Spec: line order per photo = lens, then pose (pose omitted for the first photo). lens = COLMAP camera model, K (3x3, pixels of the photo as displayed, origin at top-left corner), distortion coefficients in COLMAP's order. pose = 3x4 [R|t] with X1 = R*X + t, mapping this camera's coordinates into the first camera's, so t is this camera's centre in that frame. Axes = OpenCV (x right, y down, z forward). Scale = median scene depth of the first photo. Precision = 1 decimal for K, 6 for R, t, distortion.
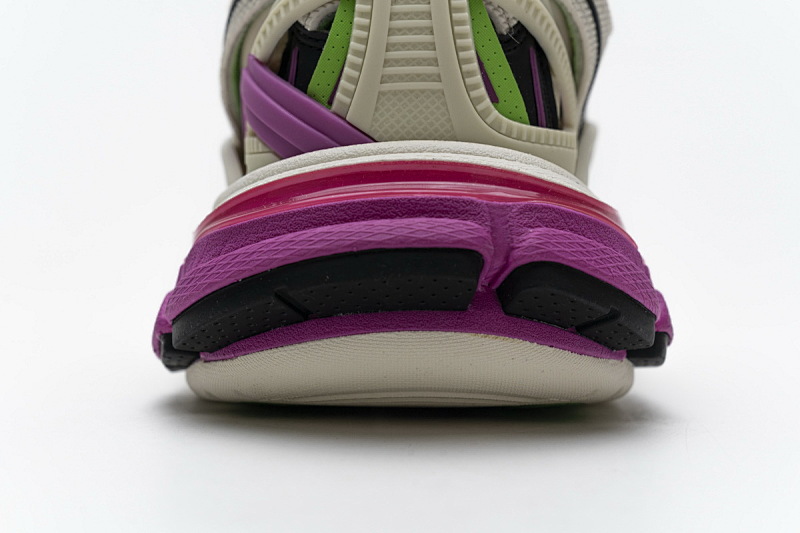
lens RADIAL K [[1556.9, 0, 402.3], [0, 1556.9, 261.4], [0, 0, 1]] dist [0.005117, 0.000000]
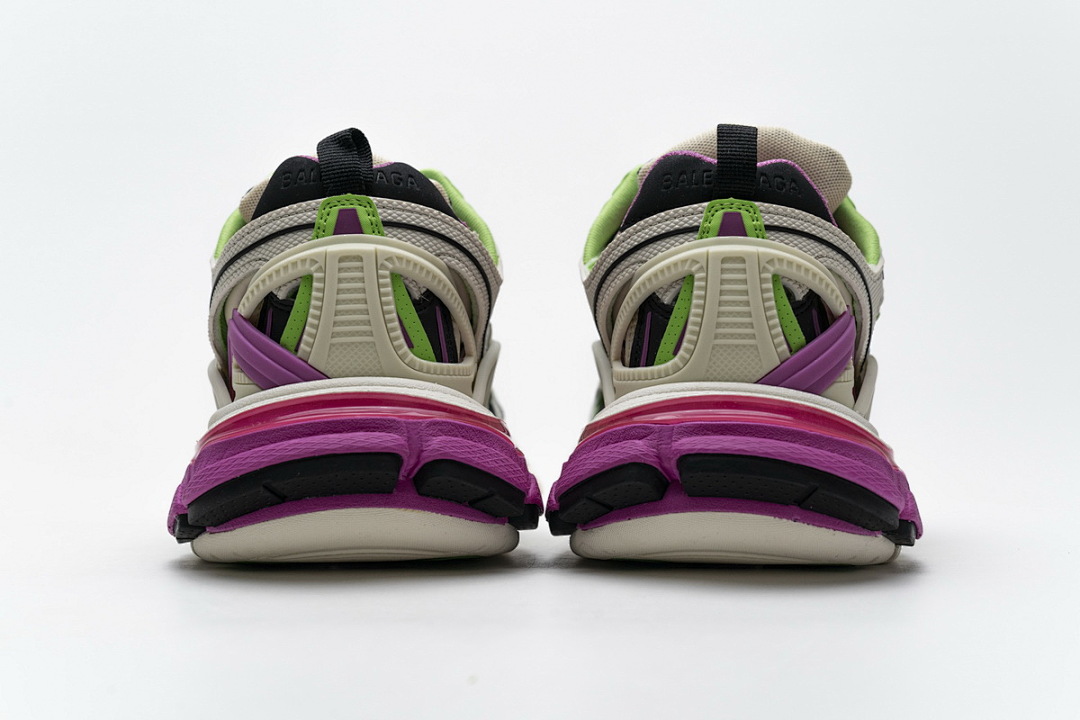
lens RADIAL K [[2101.8, 0, 522.3], [0, 2101.8, 331.0], [0, 0, 1]] dist [0.005117, 0.000000]
pose [[0.996682, -0.019155, 0.079102, 0.008573], [0.022258, 0.999009, -0.038538, -0.040862], [-0.078286, 0.040171, 0.996121, -0.963884]]
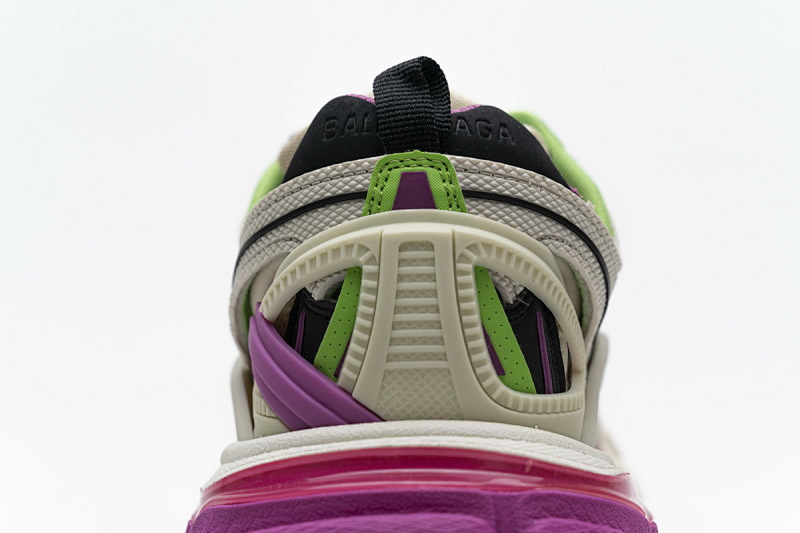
lens RADIAL K [[1556.9, 0, 398.9], [0, 1556.9, 261.3], [0, 0, 1]] dist [0.005117, 0.000000]
pose [[0.999843, 0.000090, -0.017717, 0.011653], [-0.000257, 0.999955, -0.009441, -0.168218], [0.017716, 0.009445, 0.999798, -0.001572]]
